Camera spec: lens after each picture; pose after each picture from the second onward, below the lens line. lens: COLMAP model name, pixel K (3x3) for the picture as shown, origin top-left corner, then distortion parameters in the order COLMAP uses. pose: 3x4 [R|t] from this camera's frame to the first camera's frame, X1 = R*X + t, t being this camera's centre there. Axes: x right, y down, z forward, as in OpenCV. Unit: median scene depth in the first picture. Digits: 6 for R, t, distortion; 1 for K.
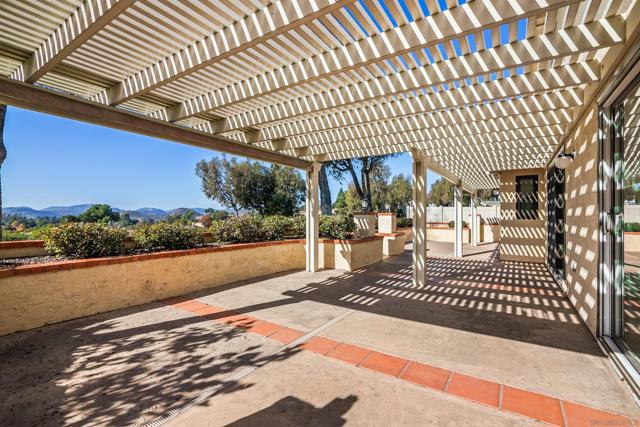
lens RADIAL K [[295.9, 0, 324.2], [0, 295.9, 215.6], [0, 0, 1]] dist [0.007950, -0.000378]
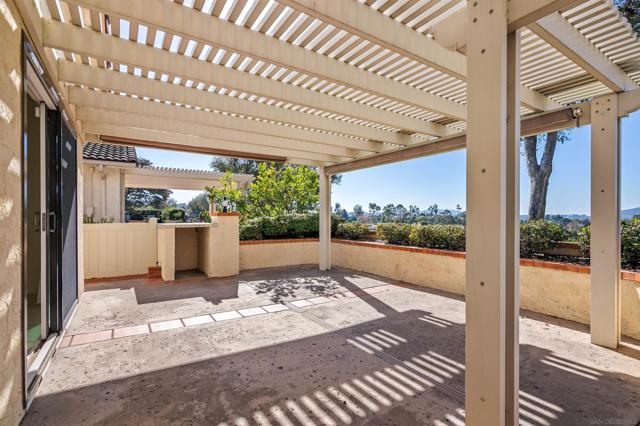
lens RADIAL K [[306.8, 0, 323.9], [0, 306.8, 217.3], [0, 0, 1]] dist [-0.002611, 0.000033]
pose [[-0.415046, -0.012839, -0.909710, 1.020659], [0.000561, 0.999897, -0.014368, 0.020440], [0.909800, -0.006474, -0.414996, 1.507427]]
